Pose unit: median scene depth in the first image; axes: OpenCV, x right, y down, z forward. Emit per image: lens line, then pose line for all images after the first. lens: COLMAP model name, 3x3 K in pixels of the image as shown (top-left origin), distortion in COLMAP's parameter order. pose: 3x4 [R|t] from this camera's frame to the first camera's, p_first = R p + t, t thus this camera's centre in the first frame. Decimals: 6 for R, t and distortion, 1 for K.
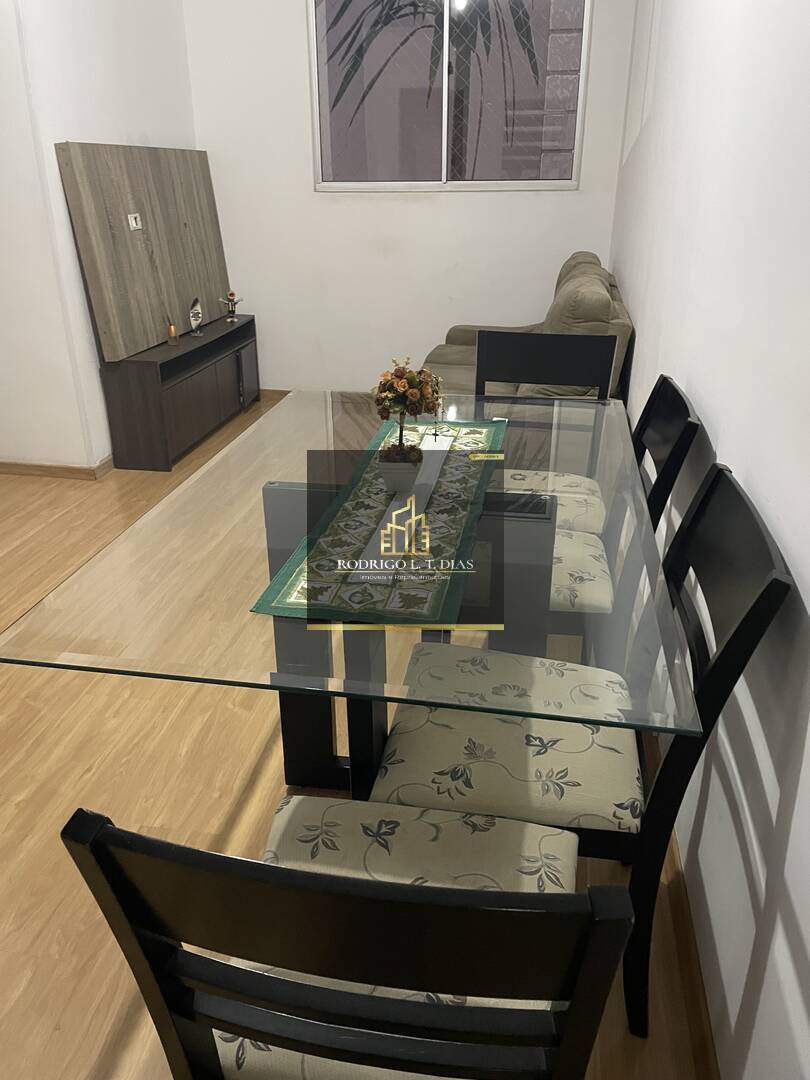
lens RADIAL K [[813.0, 0, 397.9], [0, 813.0, 531.9], [0, 0, 1]] dist [0.074322, -0.084582]
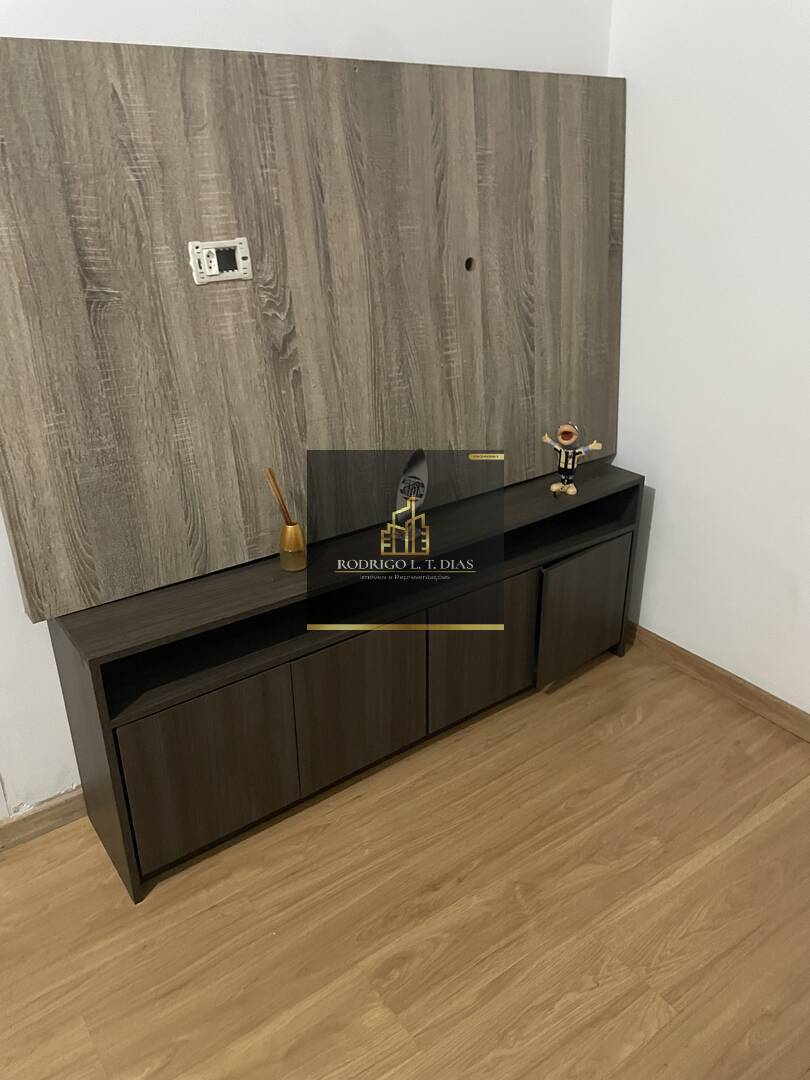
lens RADIAL K [[813.0, 0, 420.9], [0, 813.0, 522.6], [0, 0, 1]] dist [0.074322, -0.084582]
pose [[0.721274, 0.276130, -0.635229, 0.017391], [-0.271041, 0.956487, 0.108025, -0.374412], [0.637417, 0.094257, 0.764732, 0.896030]]
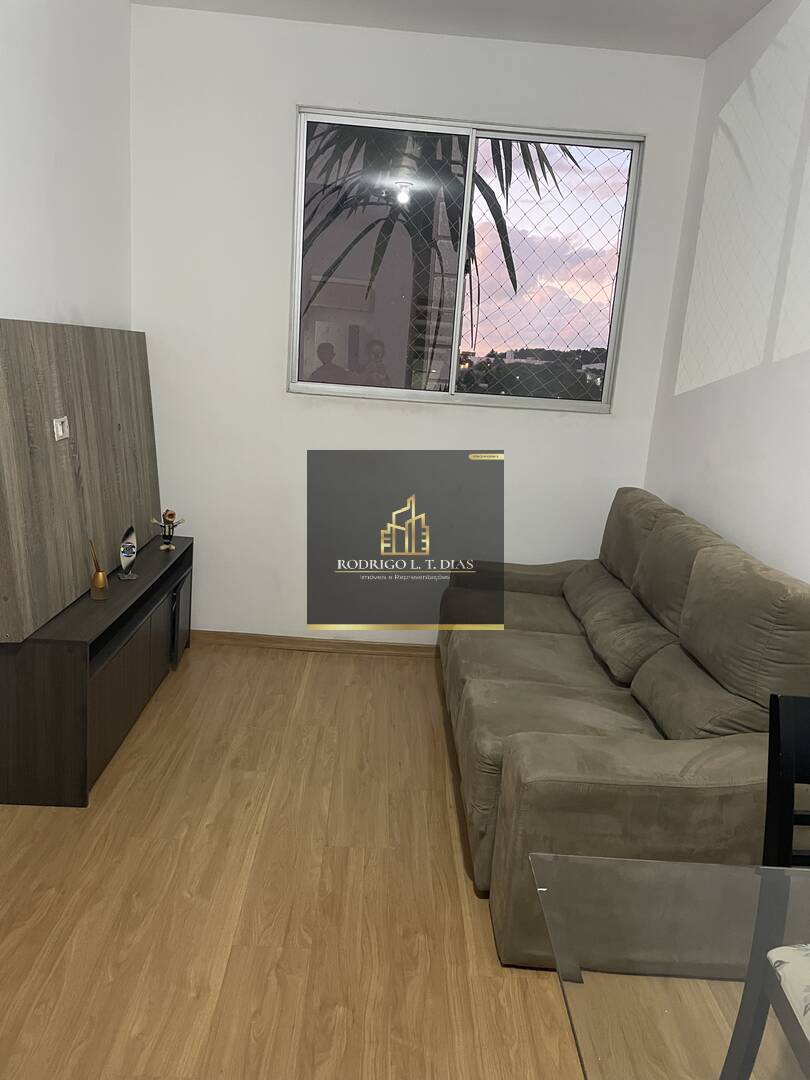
lens RADIAL K [[813.0, 0, 405.8], [0, 813.0, 530.5], [0, 0, 1]] dist [0.074322, -0.084582]
pose [[0.977542, 0.033713, 0.208028, -0.205157], [0.006403, 0.981914, -0.189220, -0.186570], [-0.210645, 0.186302, 0.959646, 0.346645]]
